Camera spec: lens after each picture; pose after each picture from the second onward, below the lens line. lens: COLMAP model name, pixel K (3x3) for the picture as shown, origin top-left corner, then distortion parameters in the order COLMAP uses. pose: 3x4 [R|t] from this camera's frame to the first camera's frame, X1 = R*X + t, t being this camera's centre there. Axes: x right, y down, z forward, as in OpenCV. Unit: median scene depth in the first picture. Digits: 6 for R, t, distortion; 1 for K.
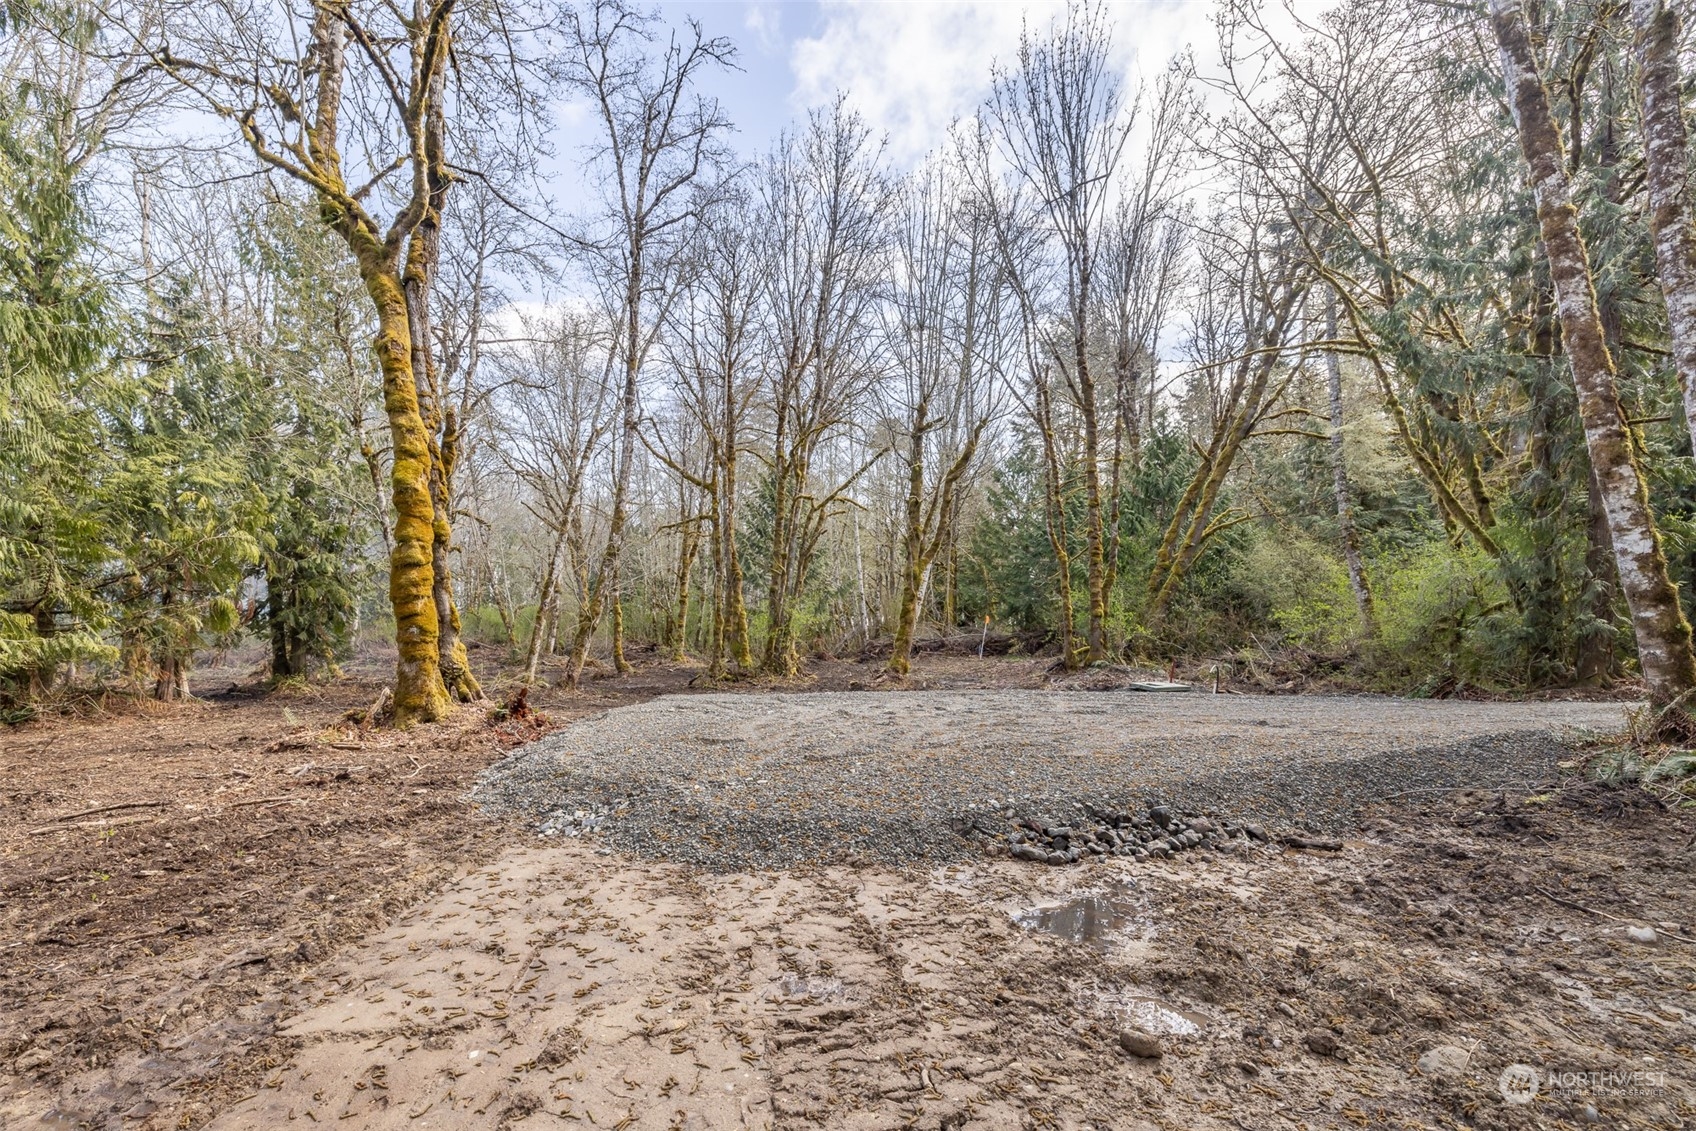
lens RADIAL K [[717.0, 0, 782.8], [0, 717.0, 612.4], [0, 0, 1]] dist [0.000361, 0.000425]
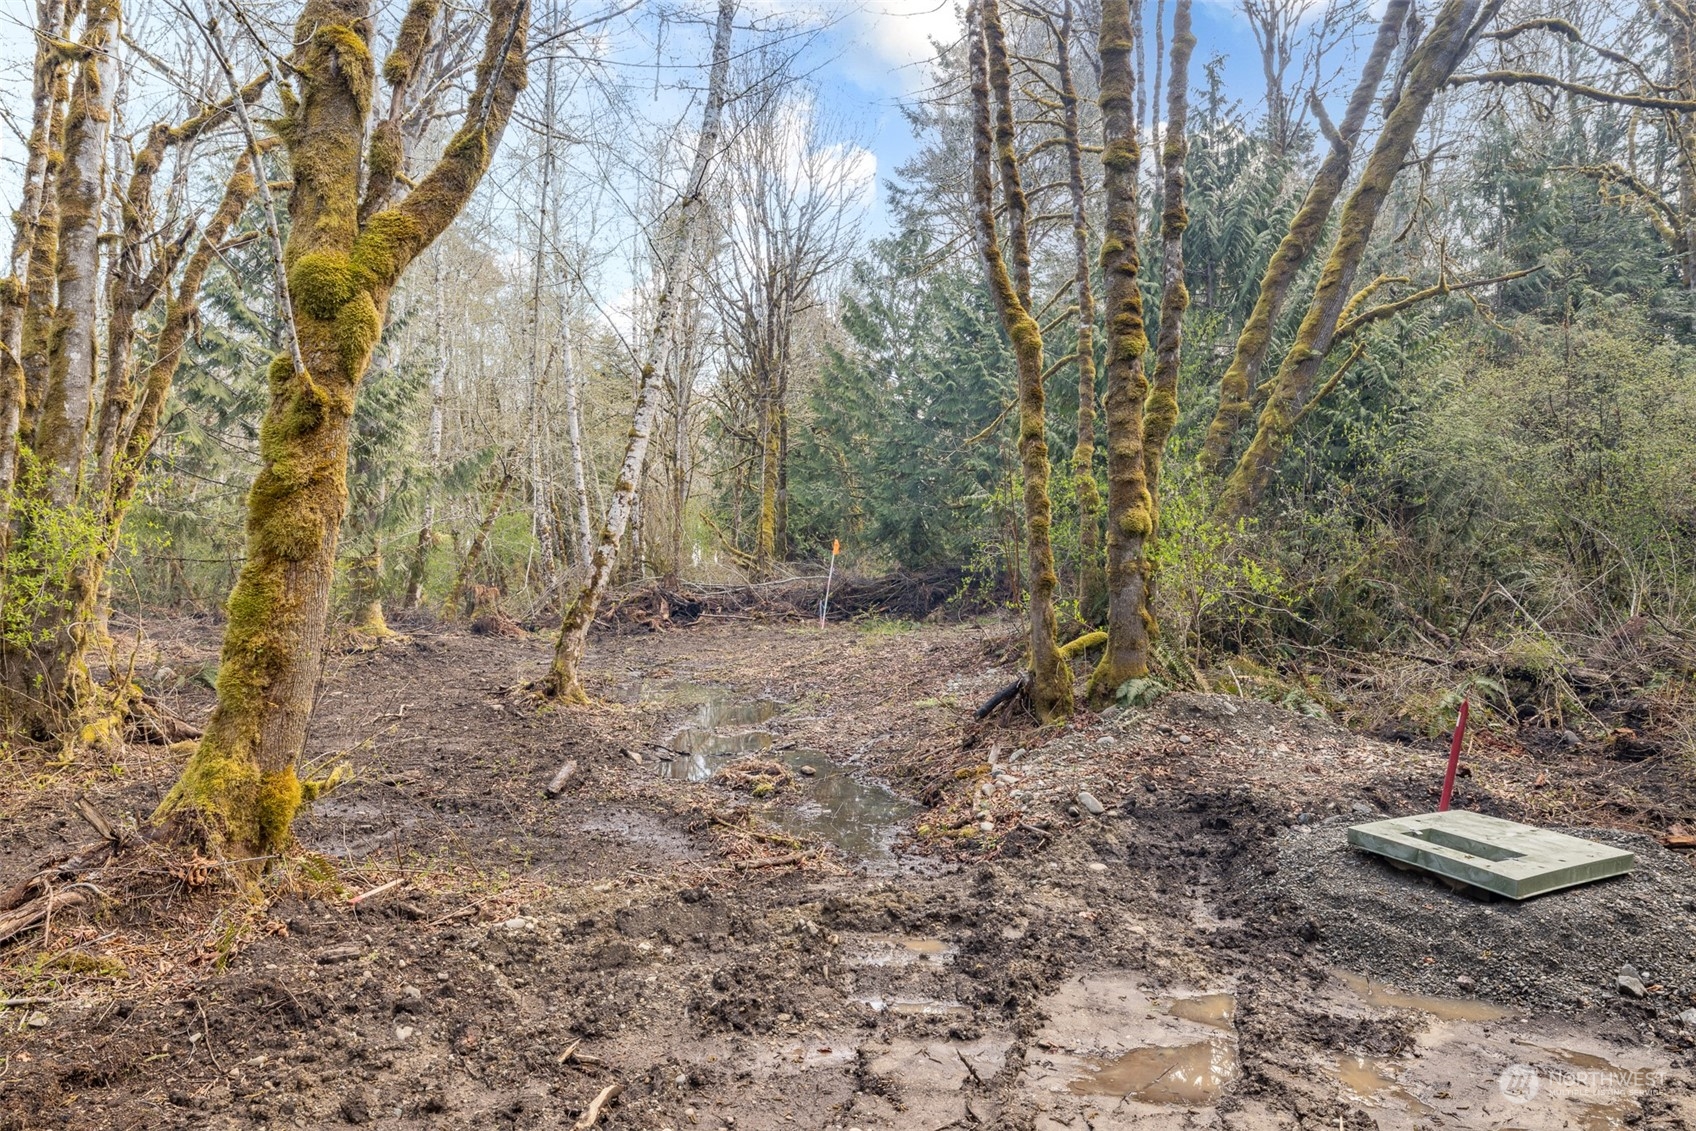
lens RADIAL K [[1173.6, 0, 848.4], [0, 1173.6, 562.4], [0, 0, 1]] dist [-0.001882, -0.000400]
pose [[0.963198, -0.003736, 0.268769, 0.072782], [-0.002137, 0.999765, 0.021557, 0.002873], [-0.268786, -0.021338, 0.962964, 0.212214]]
